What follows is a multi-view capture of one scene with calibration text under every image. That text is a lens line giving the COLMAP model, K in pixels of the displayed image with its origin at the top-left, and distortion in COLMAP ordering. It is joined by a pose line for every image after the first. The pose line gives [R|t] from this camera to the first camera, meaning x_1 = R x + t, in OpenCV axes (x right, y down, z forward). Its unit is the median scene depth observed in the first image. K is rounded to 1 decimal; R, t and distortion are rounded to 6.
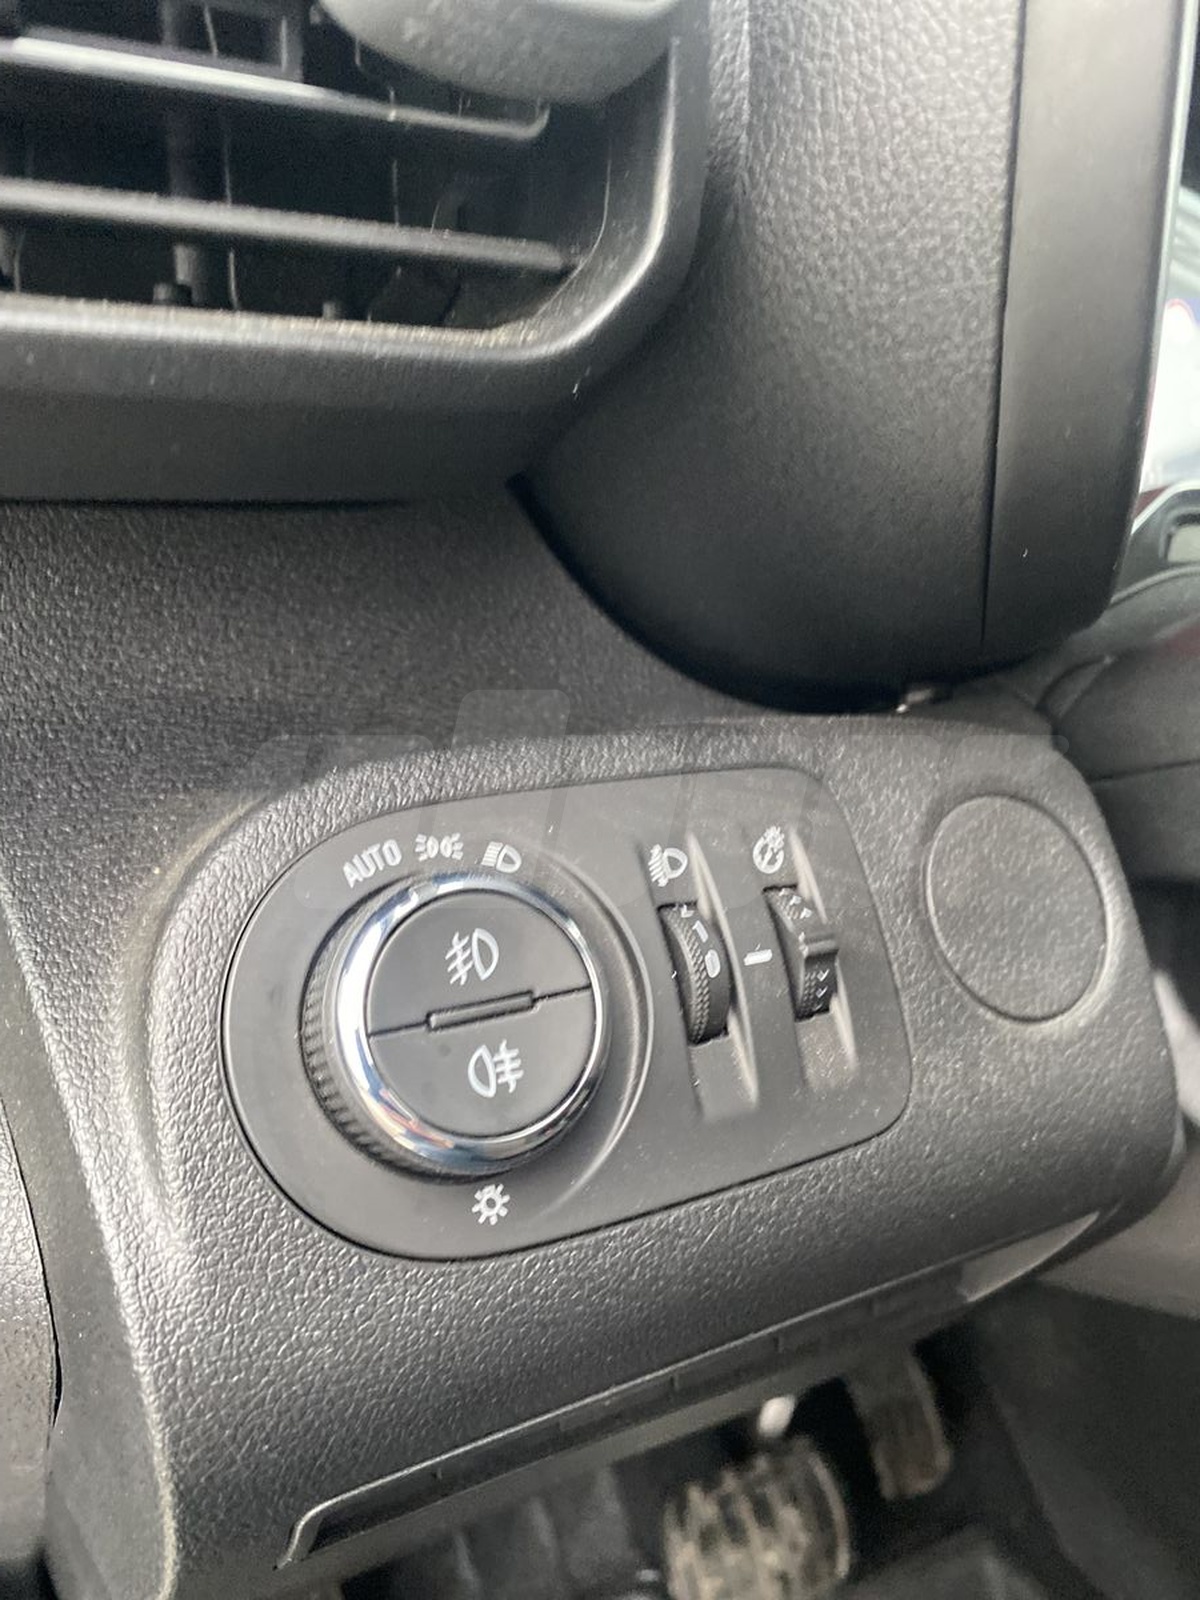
lens RADIAL K [[1233.9, 0, 593.8], [0, 1233.9, 769.8], [0, 0, 1]] dist [0.017849, -0.017114]
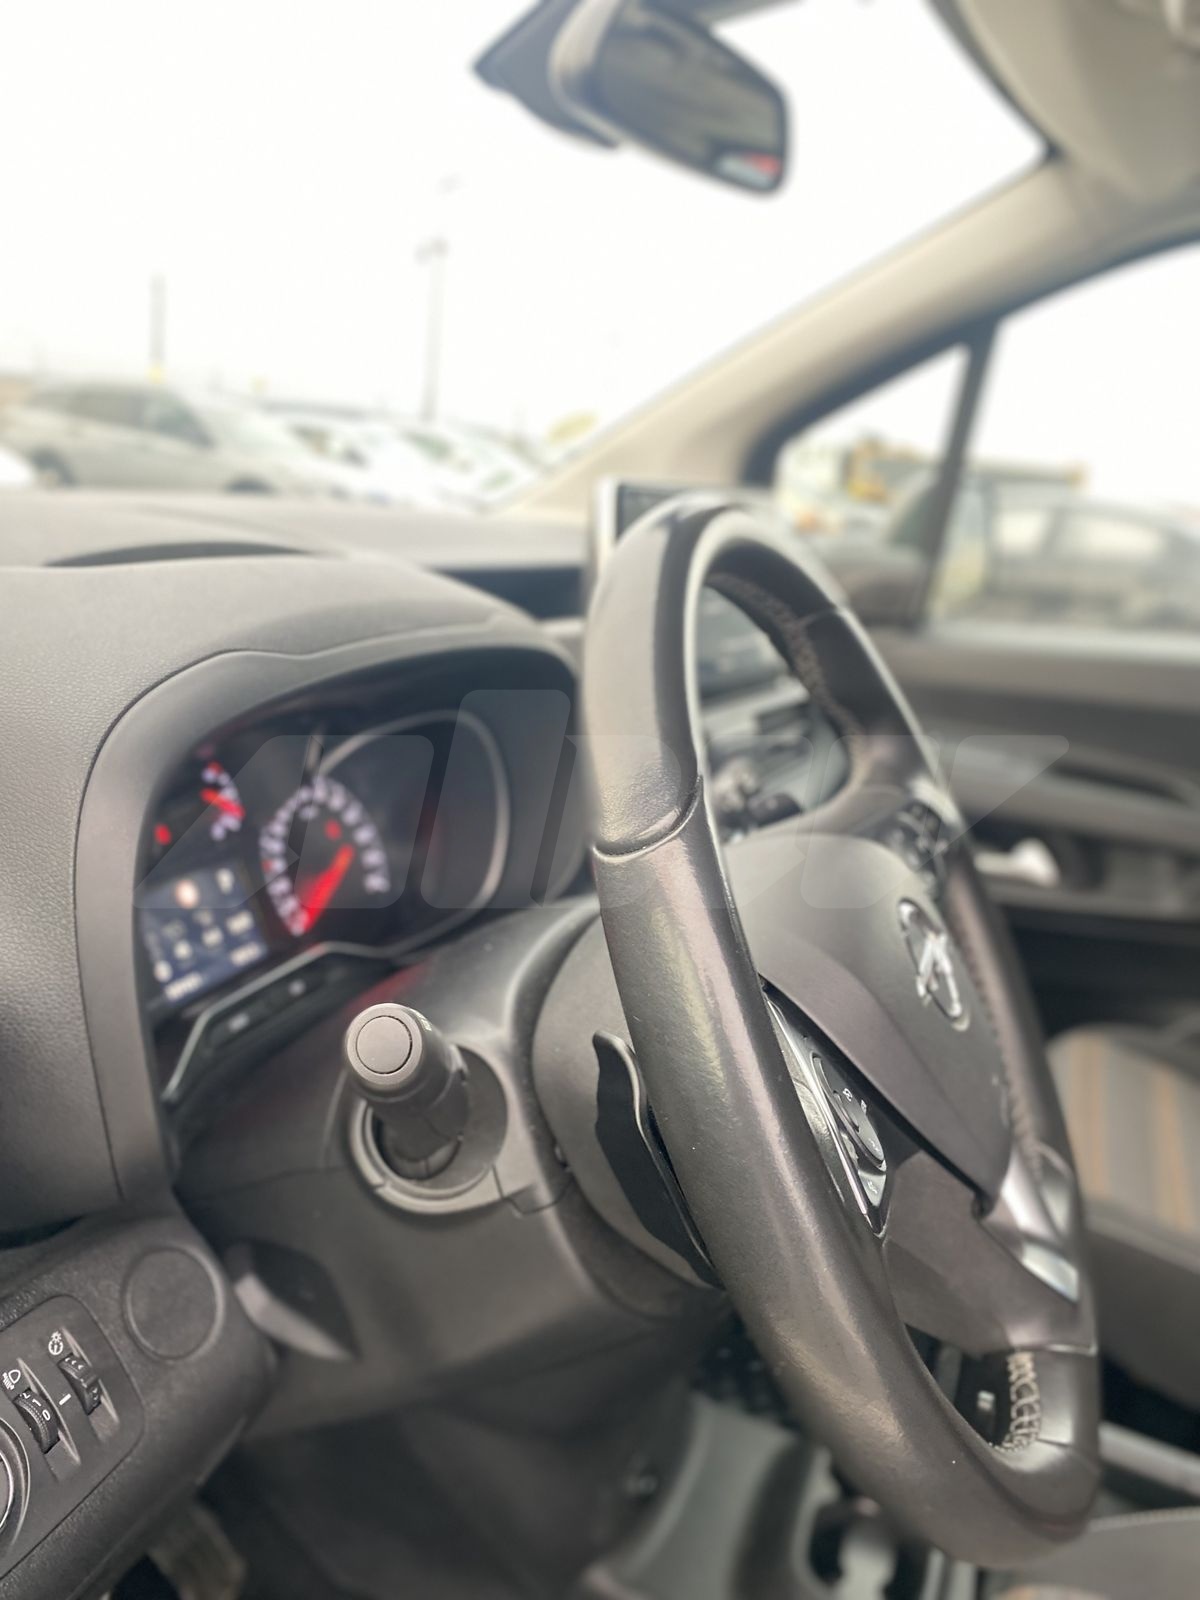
lens RADIAL K [[1233.9, 0, 593.8], [0, 1233.9, 769.8], [0, 0, 1]] dist [0.017849, -0.017114]
pose [[0.762439, -0.191838, 0.617969, -0.306025], [0.236444, 0.971595, 0.009895, -0.751178], [-0.602313, 0.138571, 0.786140, -1.510208]]
